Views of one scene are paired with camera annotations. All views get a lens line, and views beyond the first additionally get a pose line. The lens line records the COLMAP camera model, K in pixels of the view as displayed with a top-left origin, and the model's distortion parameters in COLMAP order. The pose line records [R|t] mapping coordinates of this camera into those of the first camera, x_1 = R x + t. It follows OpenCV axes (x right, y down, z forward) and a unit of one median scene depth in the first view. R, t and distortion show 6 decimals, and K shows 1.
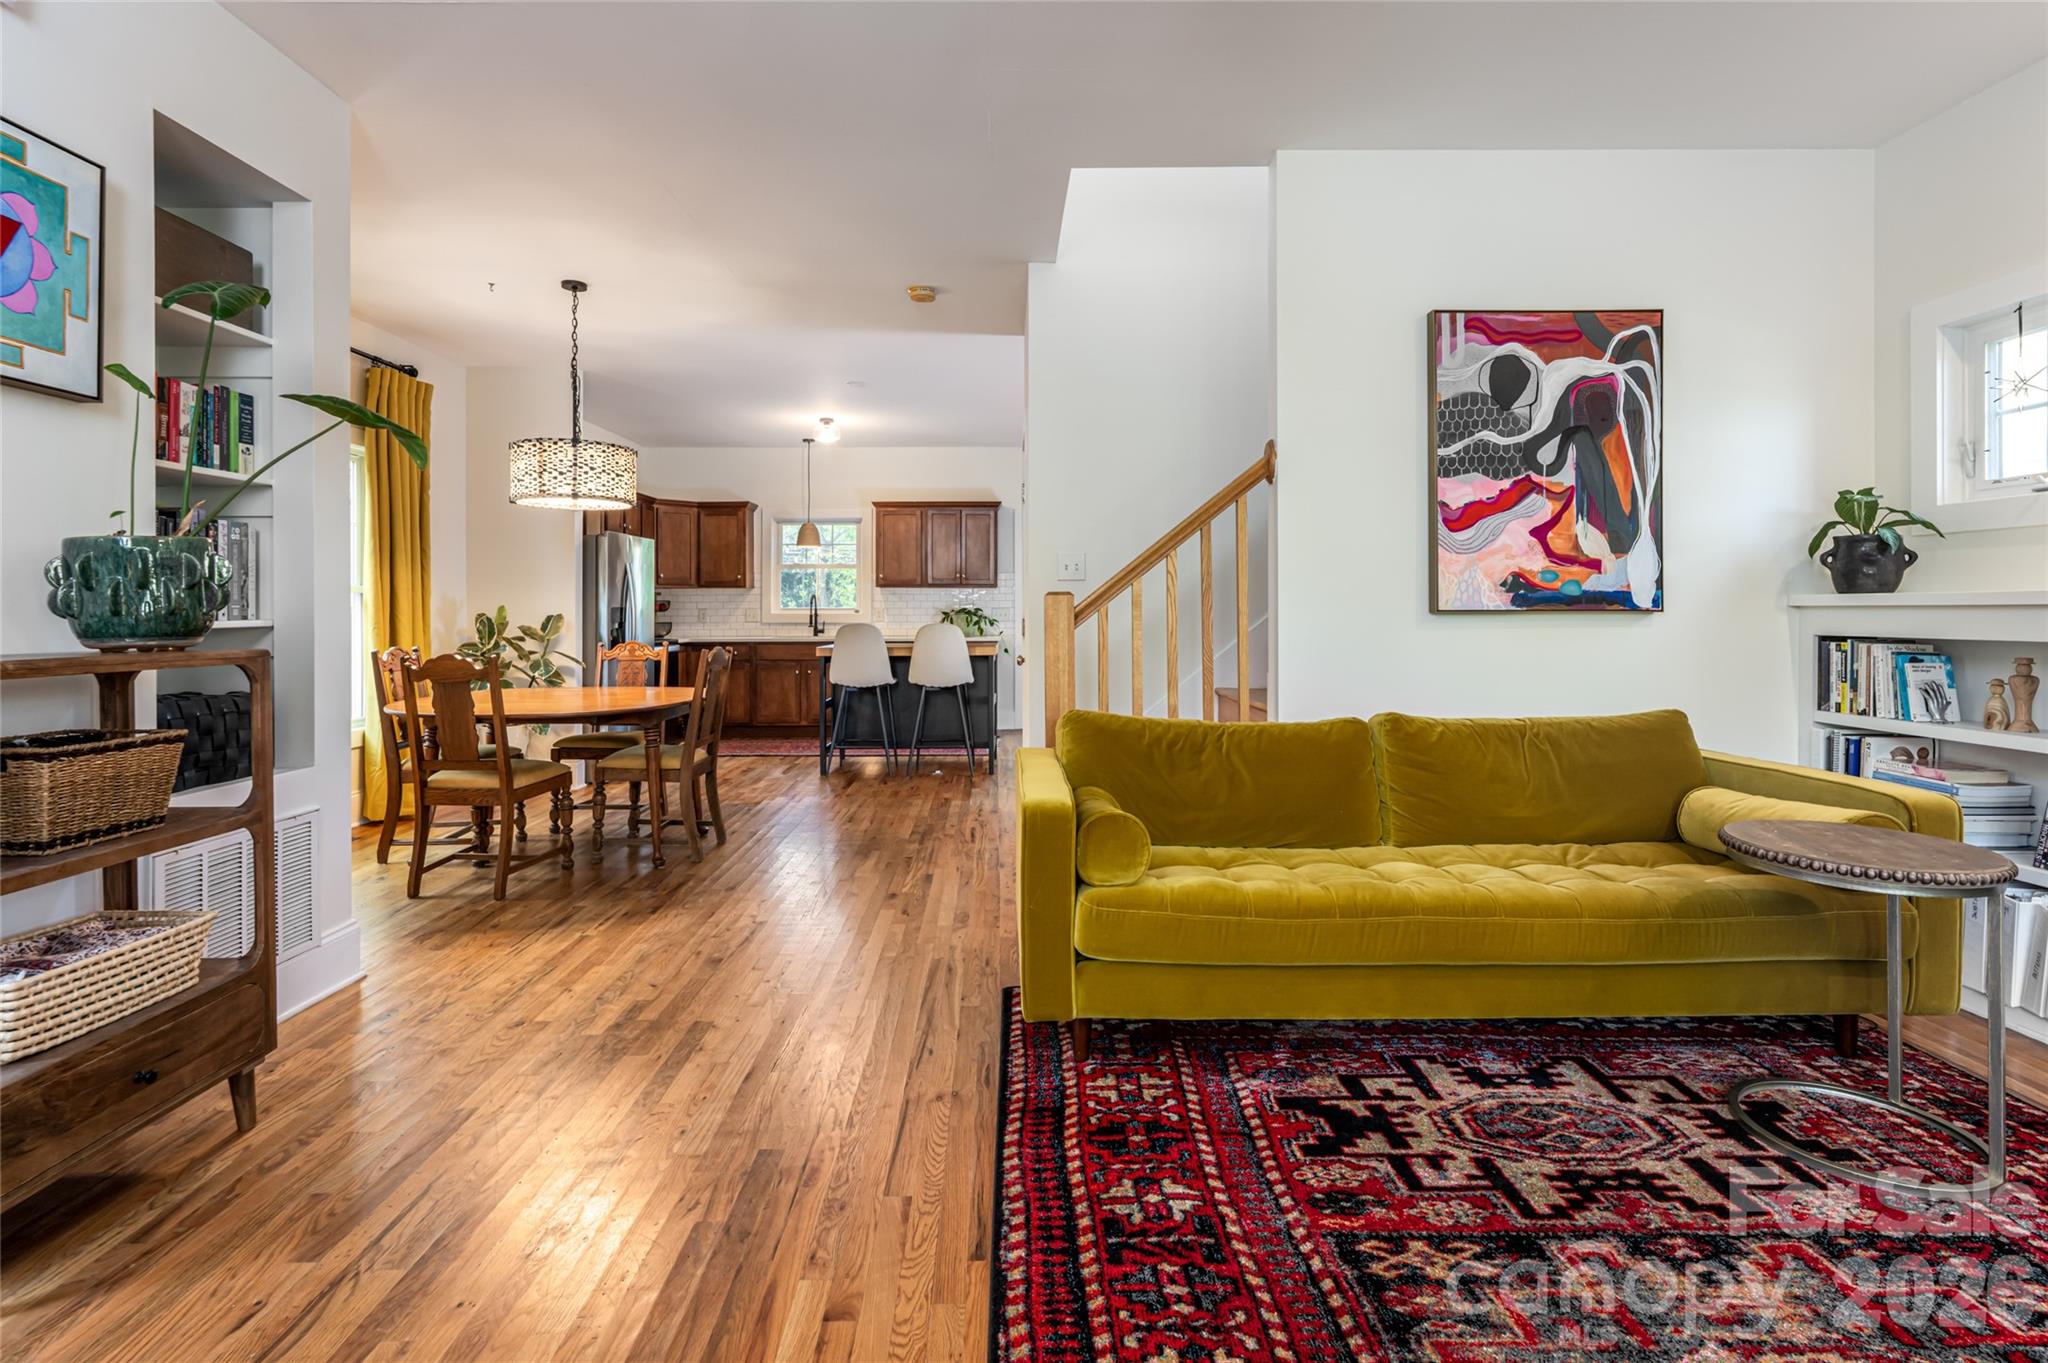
lens RADIAL K [[947.7, 0, 1024.6], [0, 947.7, 664.1], [0, 0, 1]] dist [-0.001582, -0.000125]
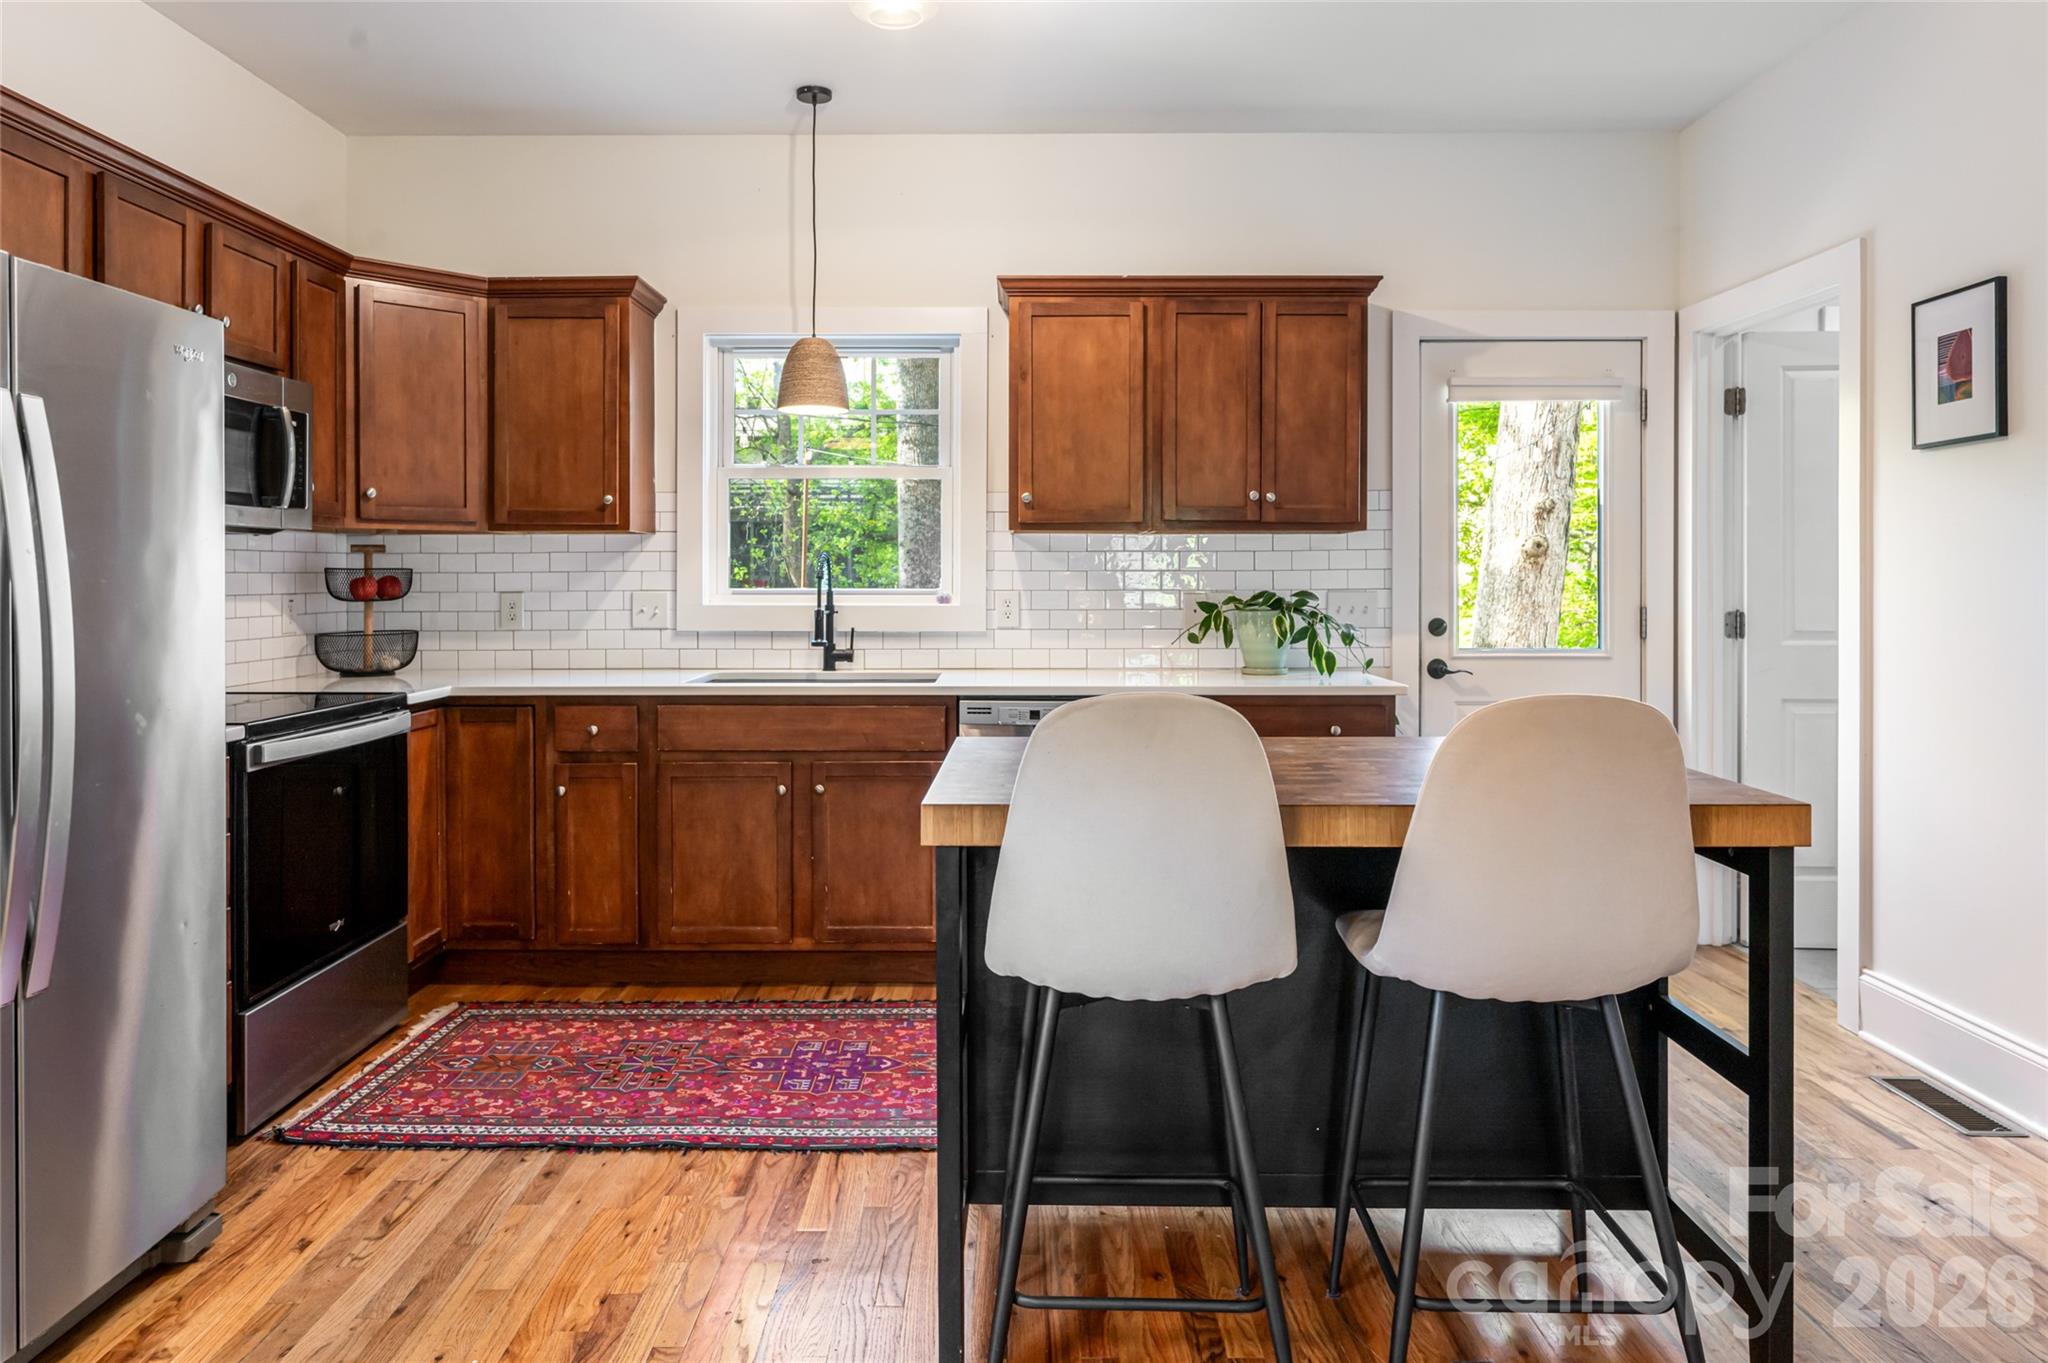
lens RADIAL K [[1244.4, 0, 1023.2], [0, 1244.4, 677.8], [0, 0, 1]] dist [0.000934, 0.000042]
pose [[0.999895, 0.002837, -0.014221, -0.145161], [-0.002547, 0.999790, 0.020330, -0.036992], [0.014275, -0.020292, 0.999692, 0.551442]]
